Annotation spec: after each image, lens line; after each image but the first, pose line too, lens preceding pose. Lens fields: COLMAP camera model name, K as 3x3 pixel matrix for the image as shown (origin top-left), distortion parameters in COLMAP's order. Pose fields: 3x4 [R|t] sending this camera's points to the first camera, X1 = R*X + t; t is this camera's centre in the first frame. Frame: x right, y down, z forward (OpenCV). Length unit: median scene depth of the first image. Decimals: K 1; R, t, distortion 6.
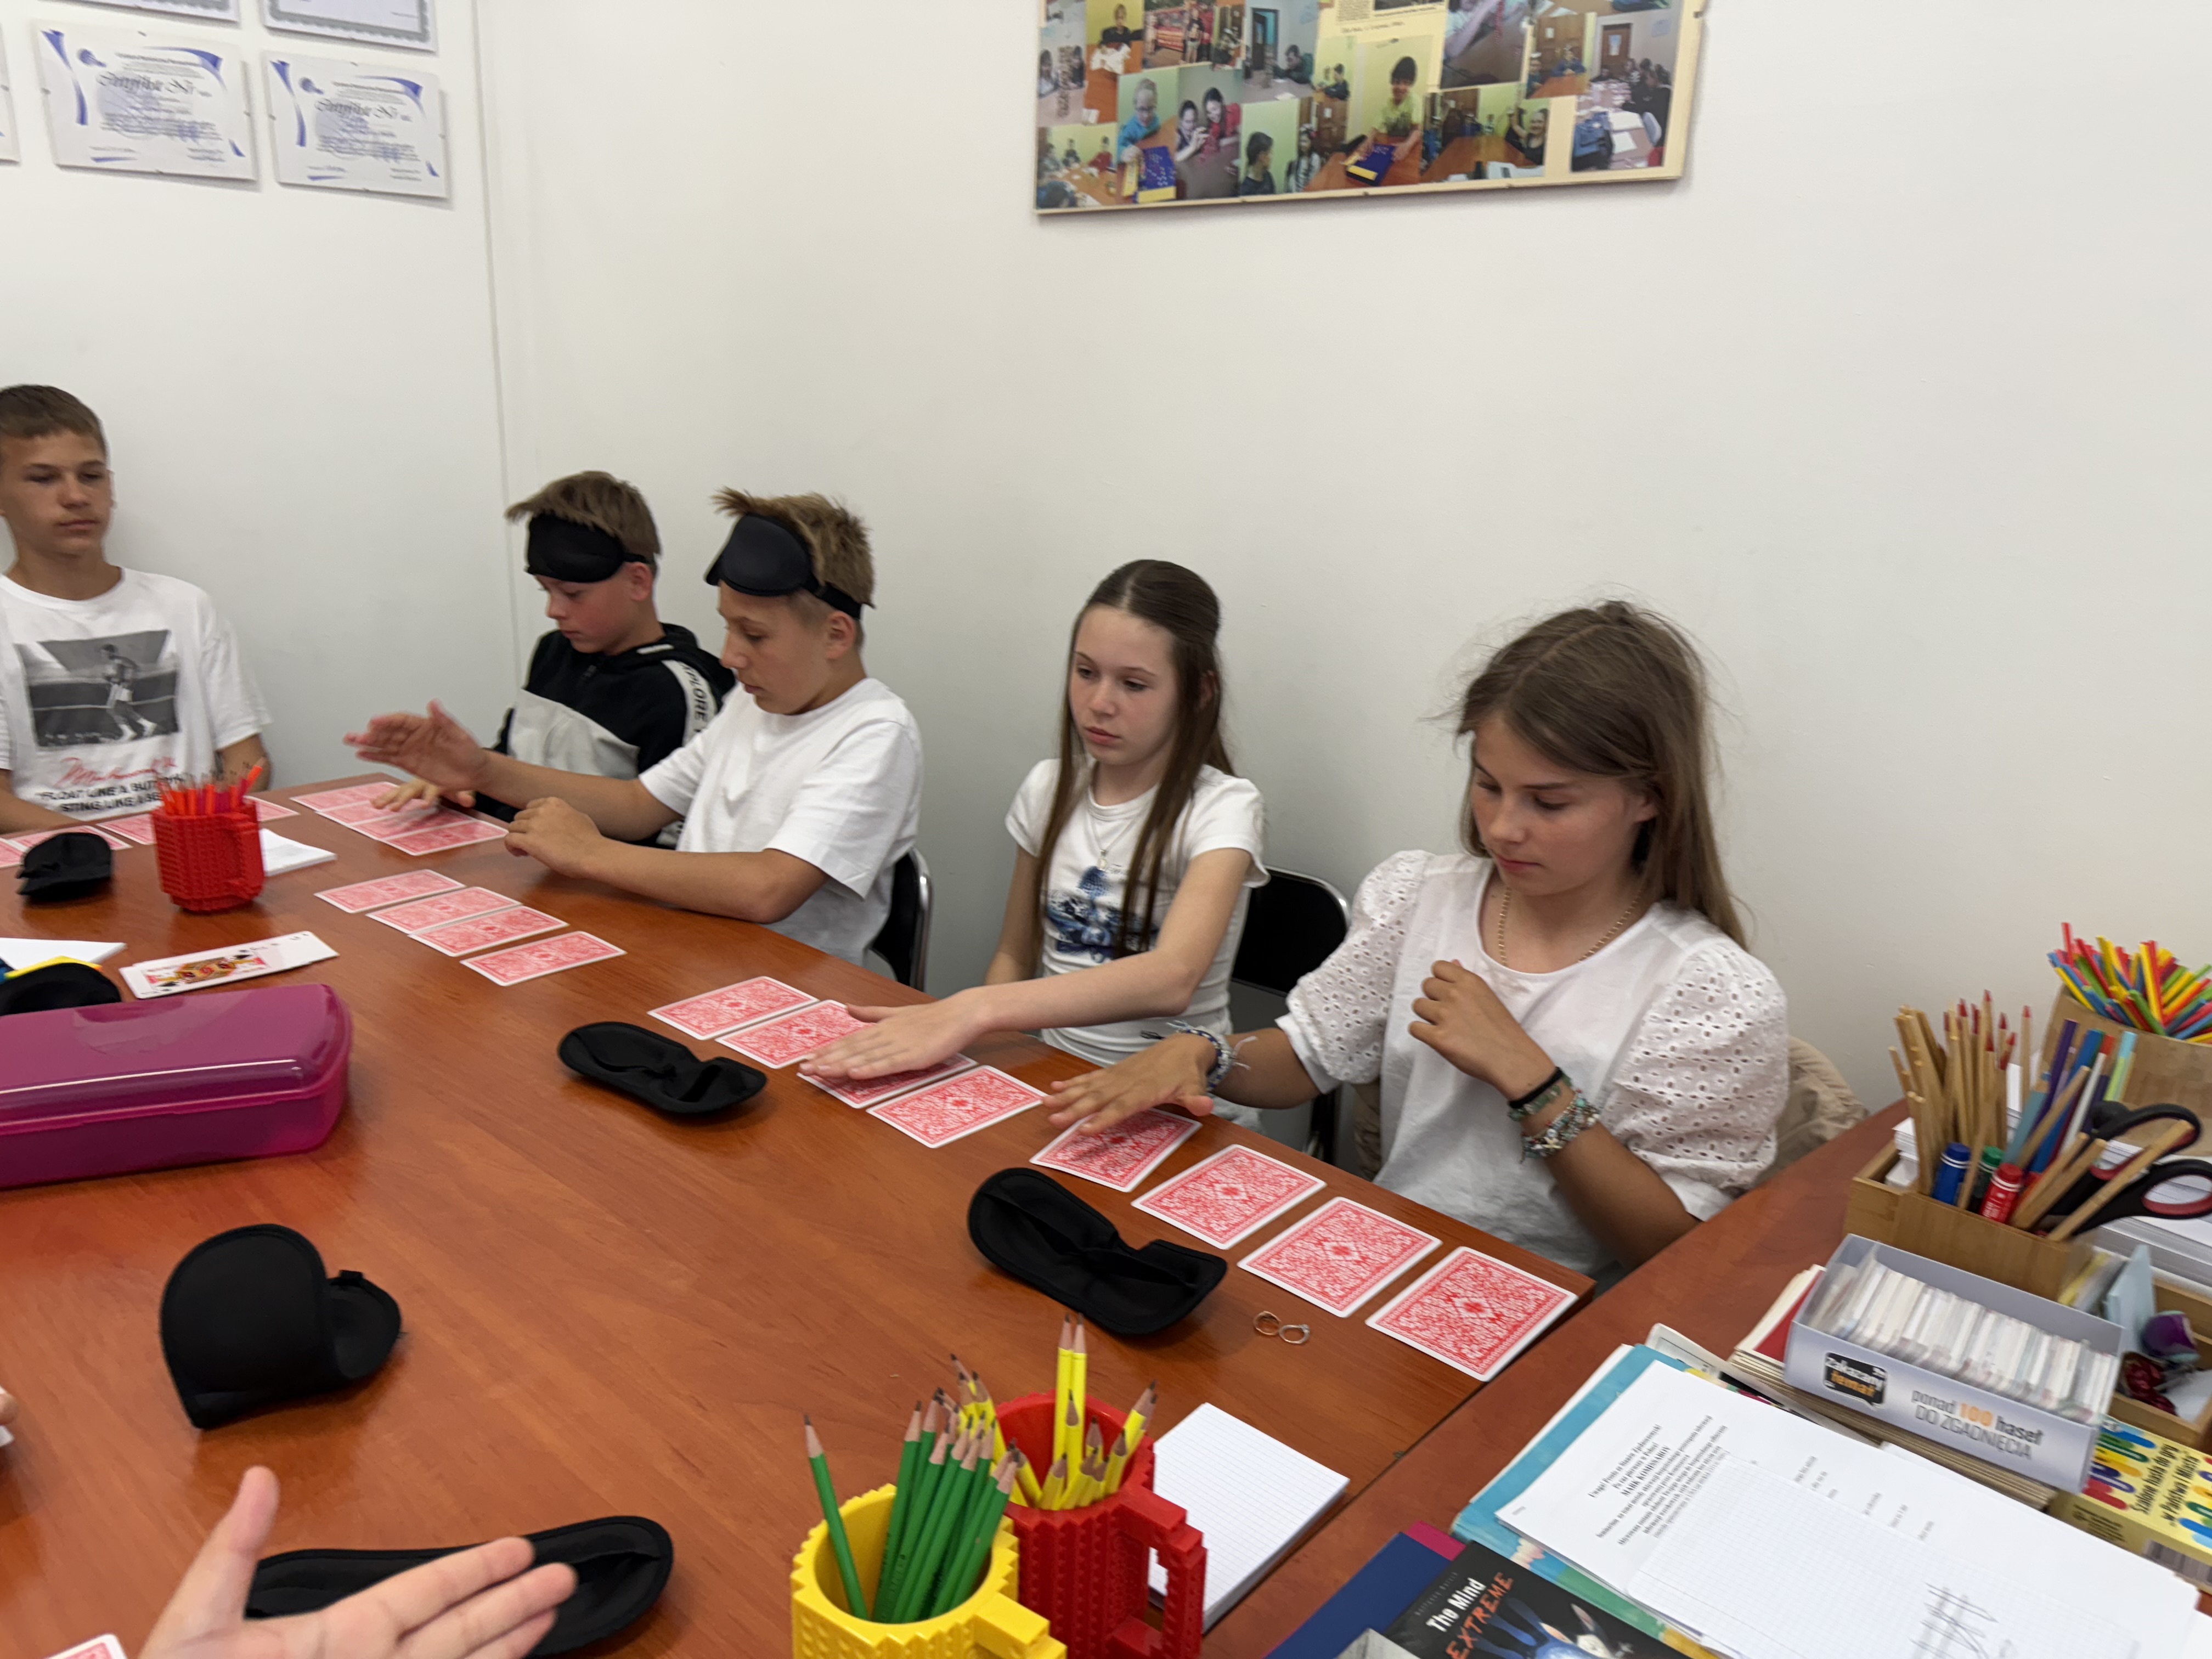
lens RADIAL K [[1604.6, 0, 1037.8], [0, 1604.6, 794.2], [0, 0, 1]] dist [0.014255, 0.051214]
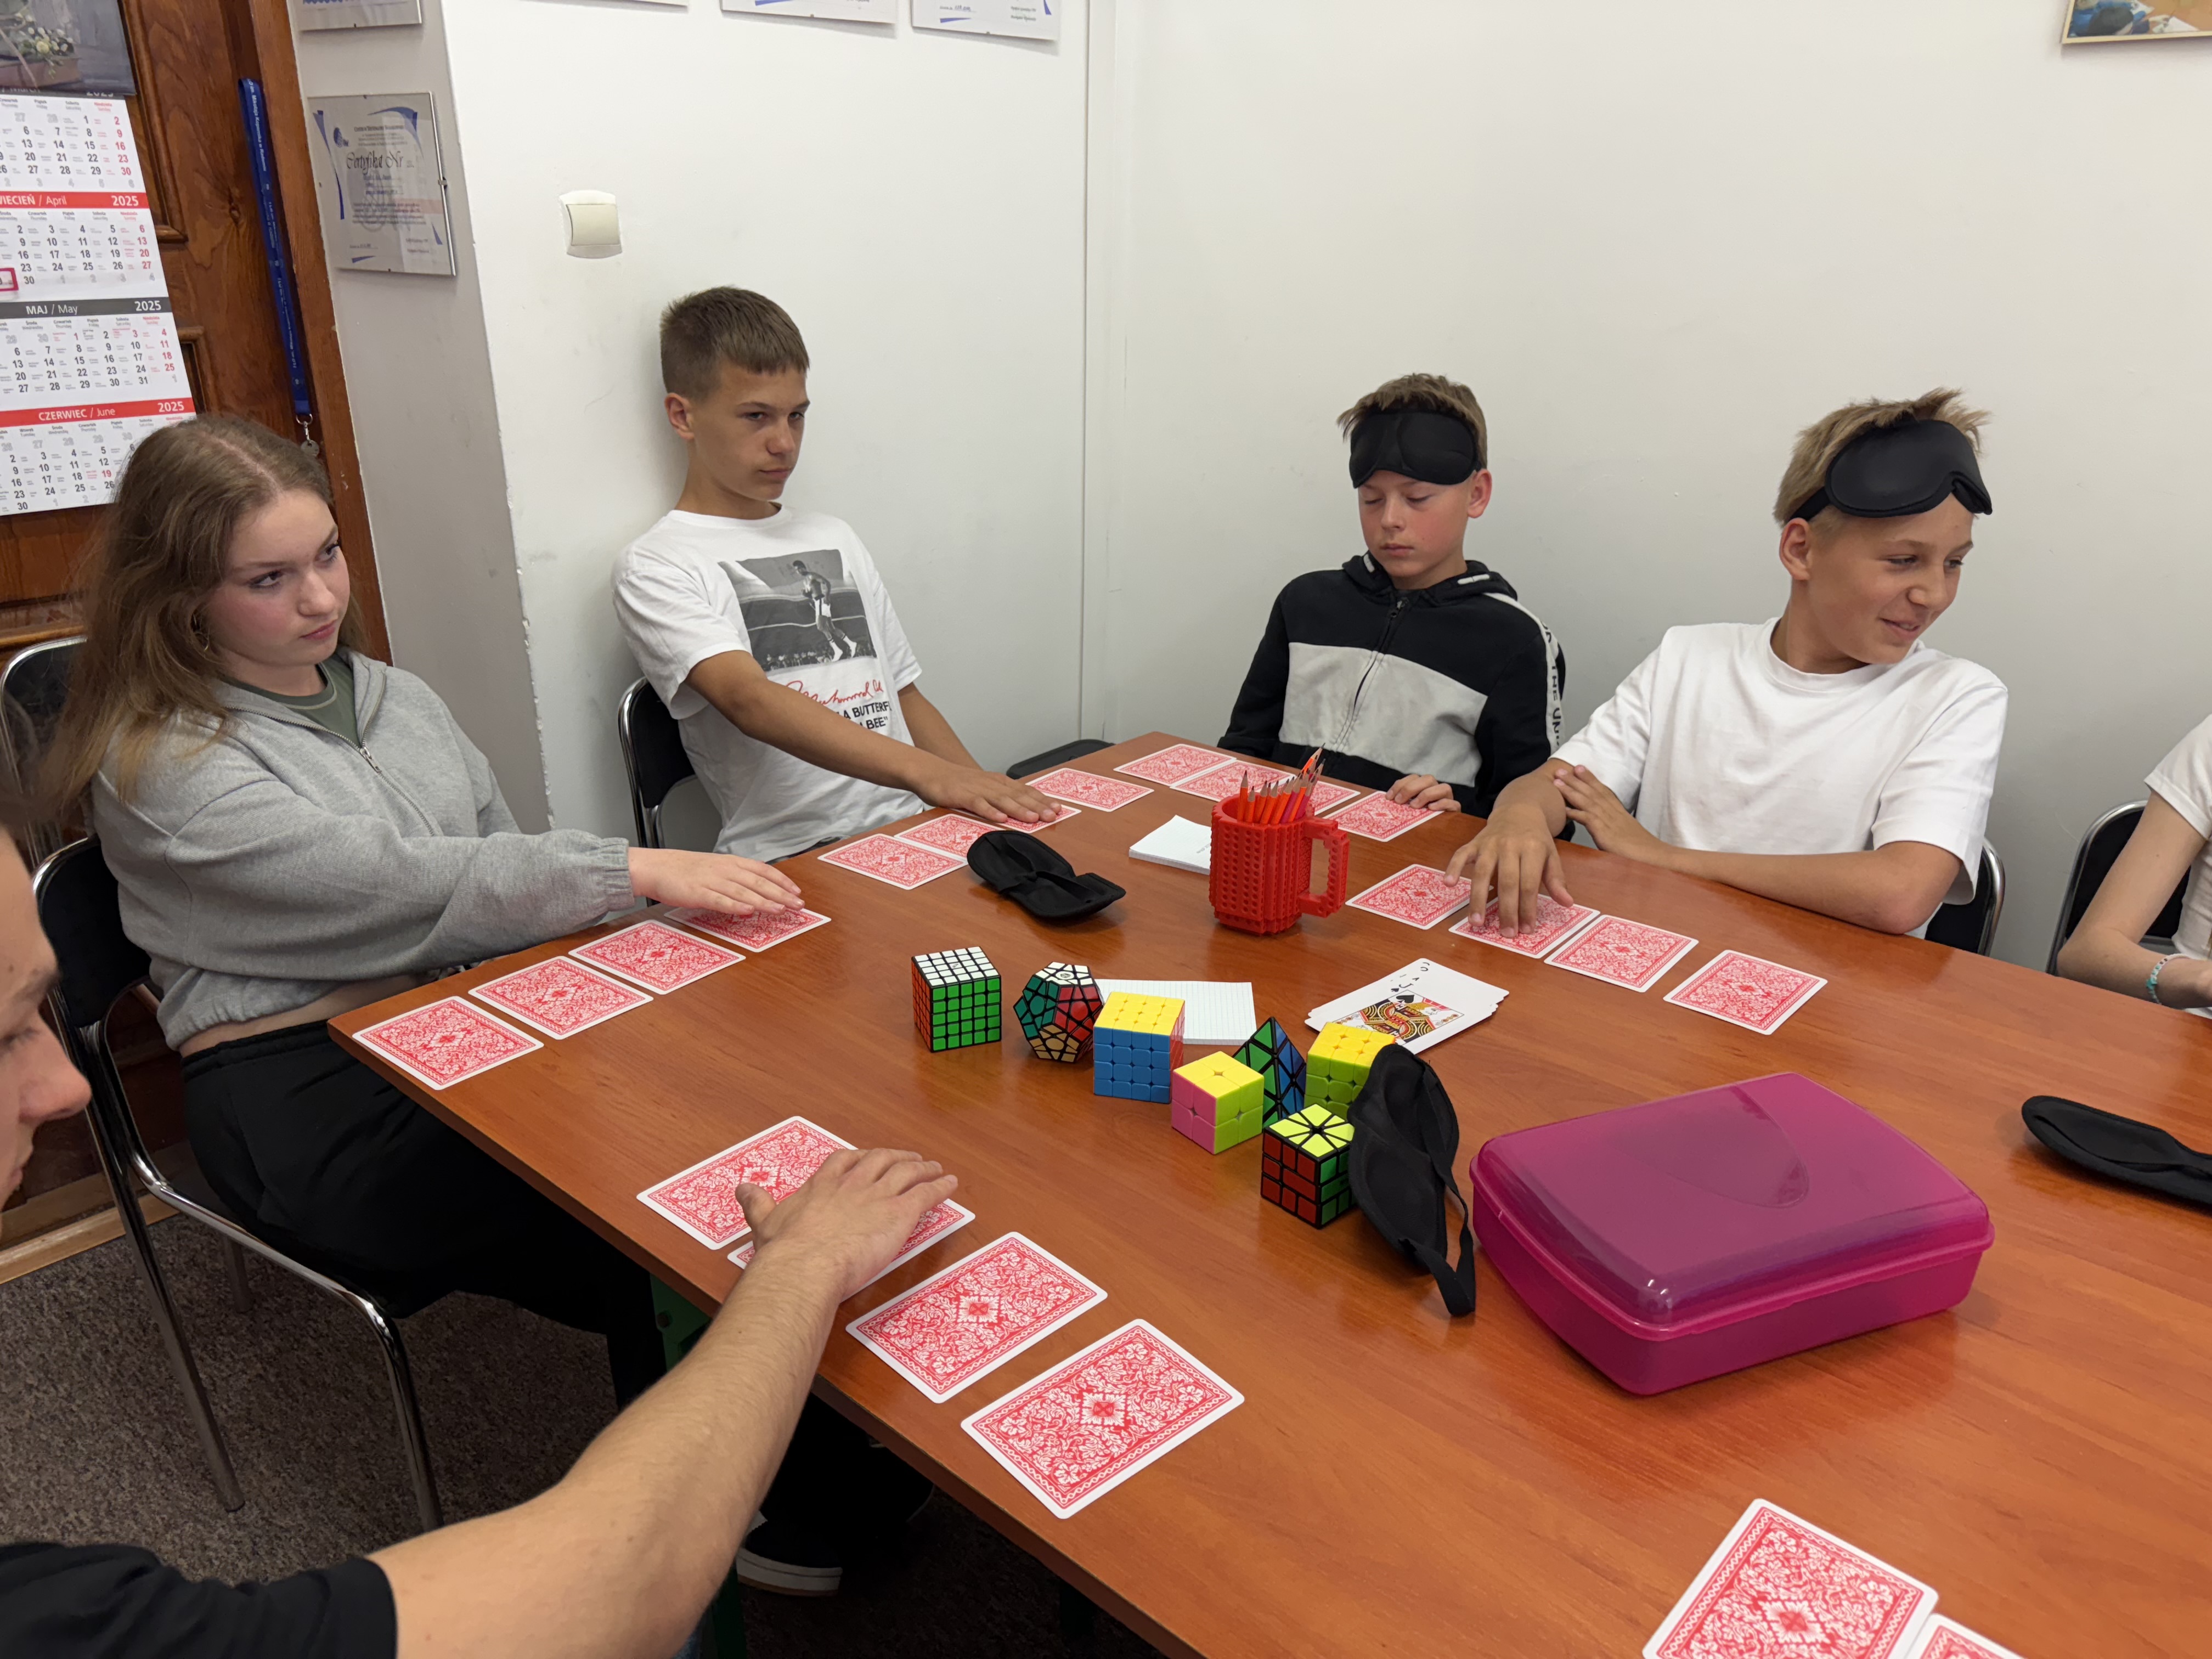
lens RADIAL K [[1622.5, 0, 1099.7], [0, 1622.5, 825.0], [0, 0, 1]] dist [0.081384, -0.083937]
pose [[0.999375, -0.024913, 0.025062, -0.608660], [0.022498, 0.995466, 0.092424, -0.062966], [-0.027251, -0.091803, 0.995404, 0.165388]]
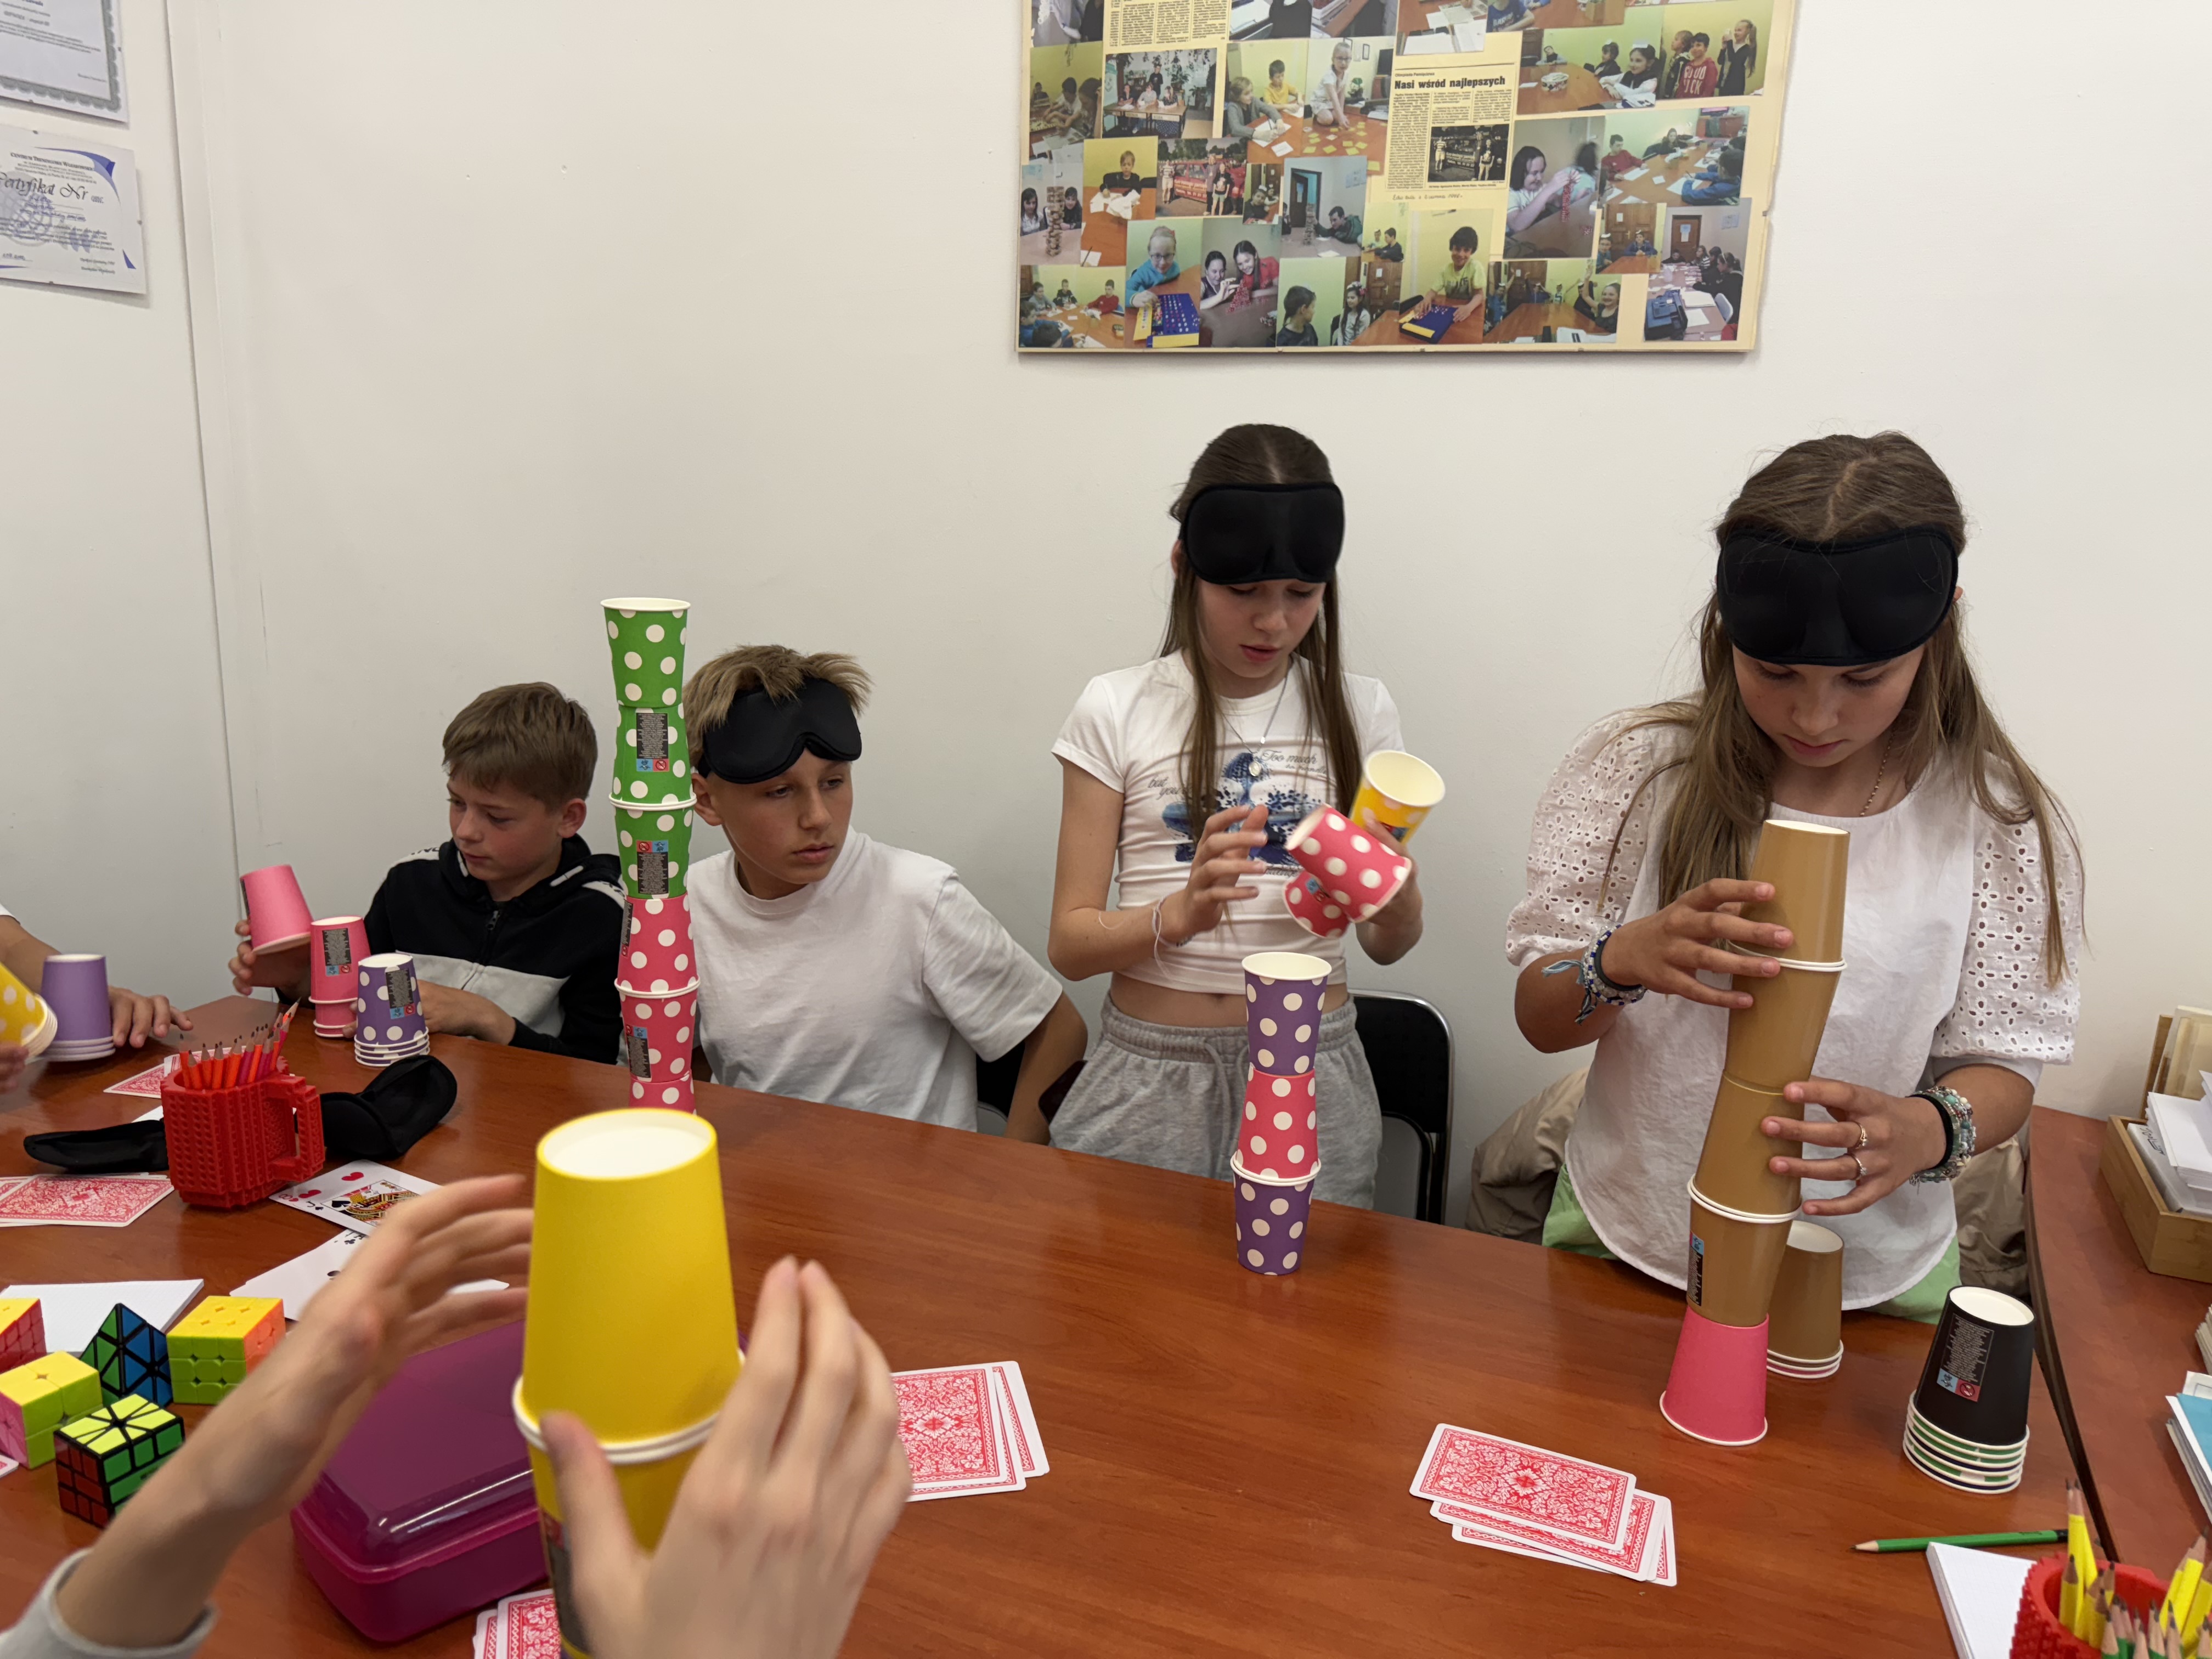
lens RADIAL K [[1622.5, 0, 1099.7], [0, 1622.5, 825.0], [0, 0, 1]] dist [0.081384, -0.083937]
pose [[0.927111, -0.076050, 0.366990, -0.396827], [0.093354, 0.995193, -0.029606, -0.048530], [-0.362974, 0.061708, 0.929754, 0.093510]]
